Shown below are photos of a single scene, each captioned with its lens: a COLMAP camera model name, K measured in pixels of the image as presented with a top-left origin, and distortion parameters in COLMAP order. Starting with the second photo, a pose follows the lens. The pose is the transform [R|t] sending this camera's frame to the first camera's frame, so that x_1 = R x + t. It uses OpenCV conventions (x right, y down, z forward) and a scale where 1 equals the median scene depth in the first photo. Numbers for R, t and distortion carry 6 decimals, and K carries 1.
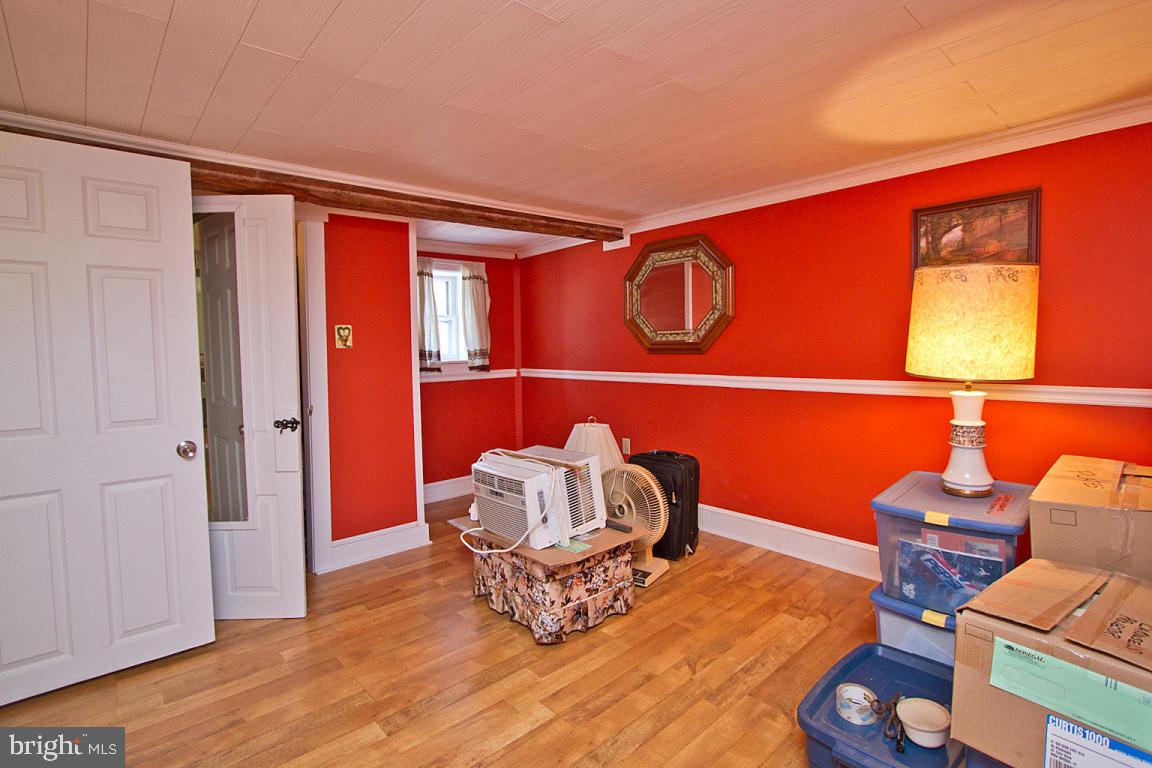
lens RADIAL K [[538.8, 0, 566.8], [0, 538.8, 379.8], [0, 0, 1]] dist [-0.014430, 0.000225]
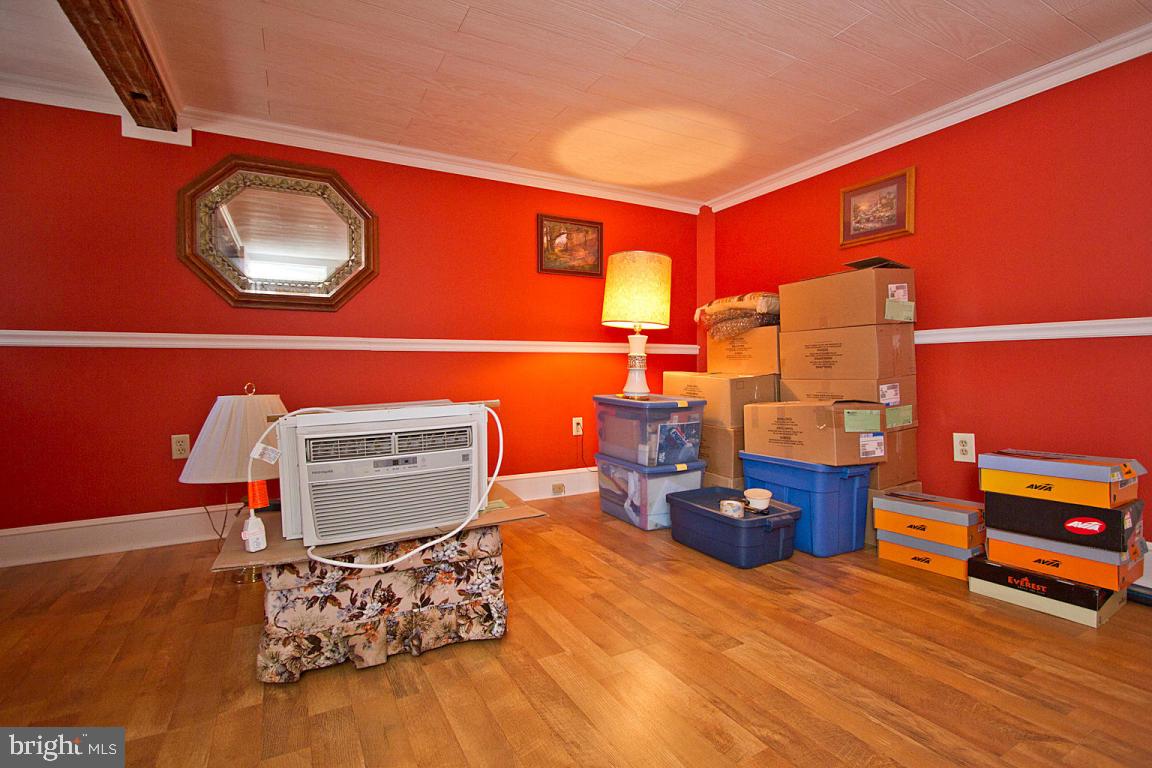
lens RADIAL K [[538.8, 0, 571.1], [0, 538.8, 383.6], [0, 0, 1]] dist [-0.014430, 0.000225]
pose [[0.241581, -0.001822, 0.970379, -0.691406], [0.056743, 0.998314, -0.012252, 0.139481], [-0.968720, 0.058022, 0.241277, 0.649181]]
